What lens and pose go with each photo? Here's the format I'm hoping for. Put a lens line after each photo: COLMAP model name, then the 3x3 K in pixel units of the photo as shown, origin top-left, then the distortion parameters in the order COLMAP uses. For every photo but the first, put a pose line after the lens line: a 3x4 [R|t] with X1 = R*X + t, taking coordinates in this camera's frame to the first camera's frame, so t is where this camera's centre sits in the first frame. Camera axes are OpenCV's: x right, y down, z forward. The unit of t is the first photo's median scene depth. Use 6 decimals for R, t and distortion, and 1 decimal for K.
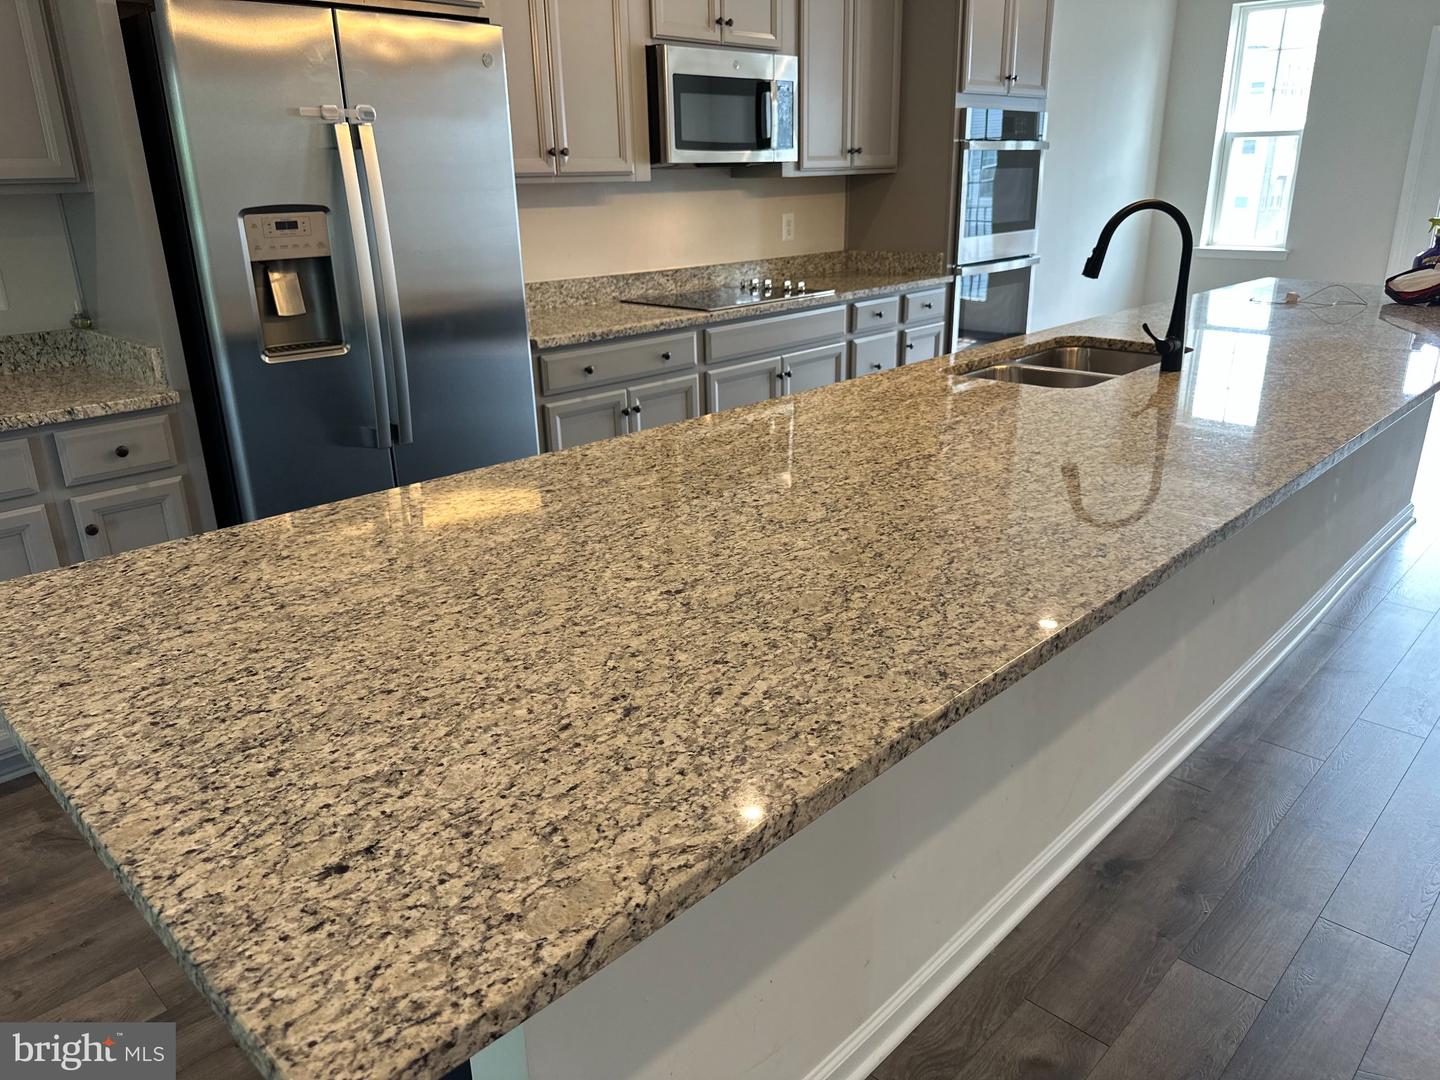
lens RADIAL K [[1033.5, 0, 720.1], [0, 1033.5, 534.7], [0, 0, 1]] dist [0.060011, -0.002605]
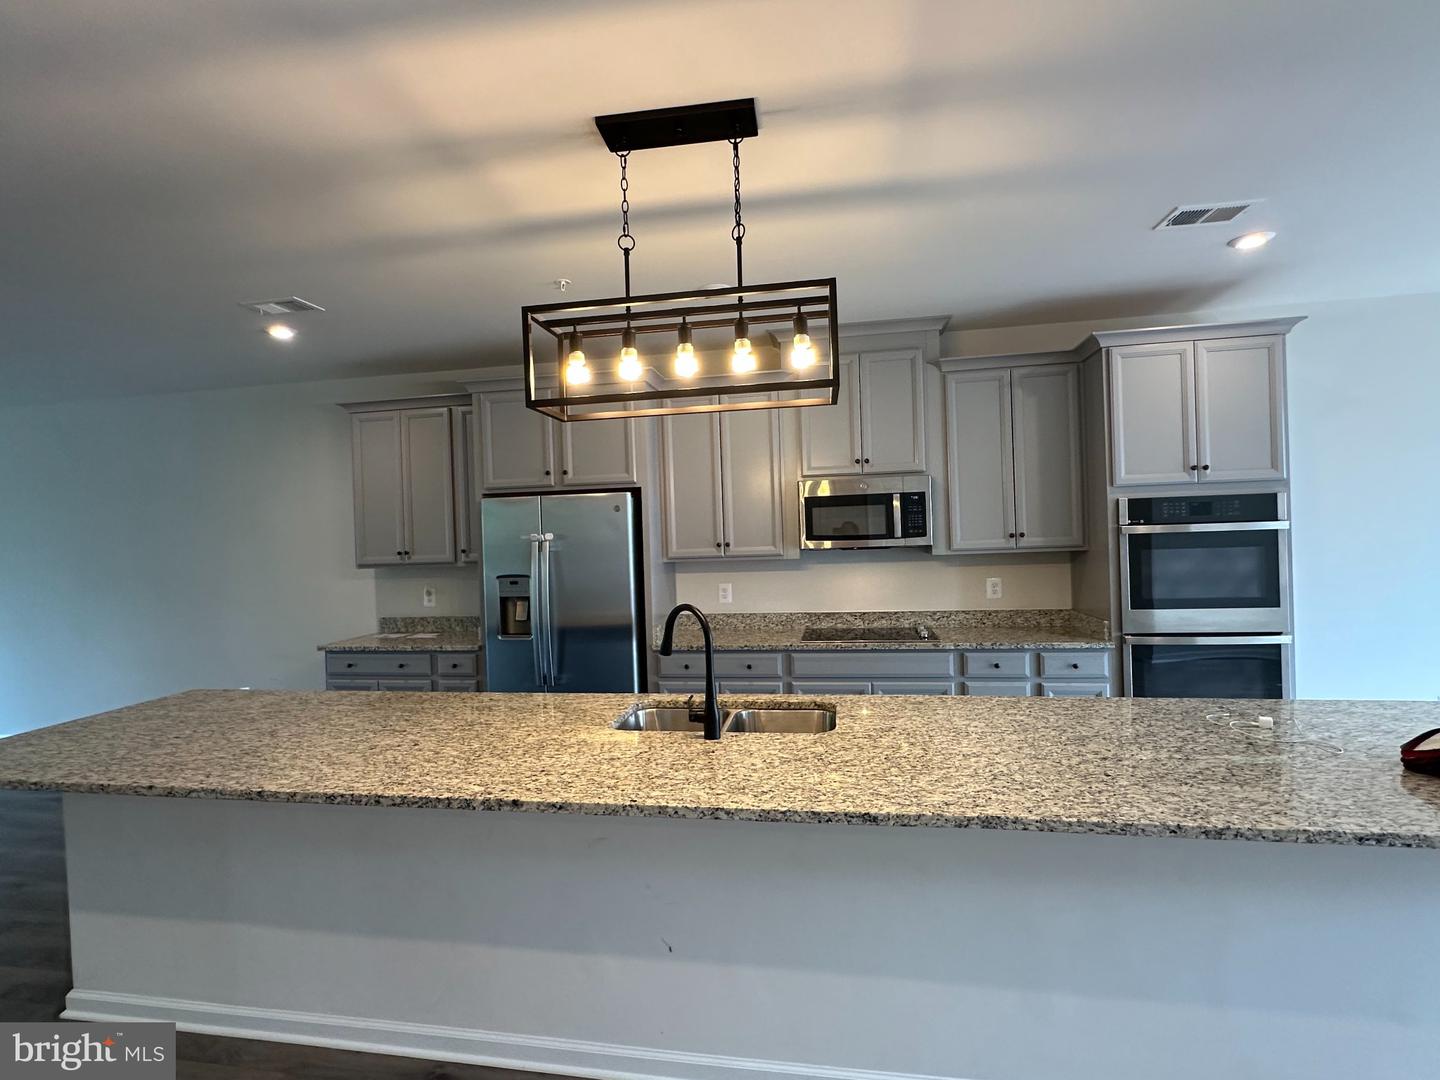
lens RADIAL K [[684.3, 0, 718.6], [0, 684.3, 541.2], [0, 0, 1]] dist [0.000359, -0.000119]
pose [[0.549481, 0.008236, -0.835466, 0.655694], [-0.253386, 0.954501, -0.157240, -0.150211], [0.796157, 0.298095, 0.526567, 0.305273]]
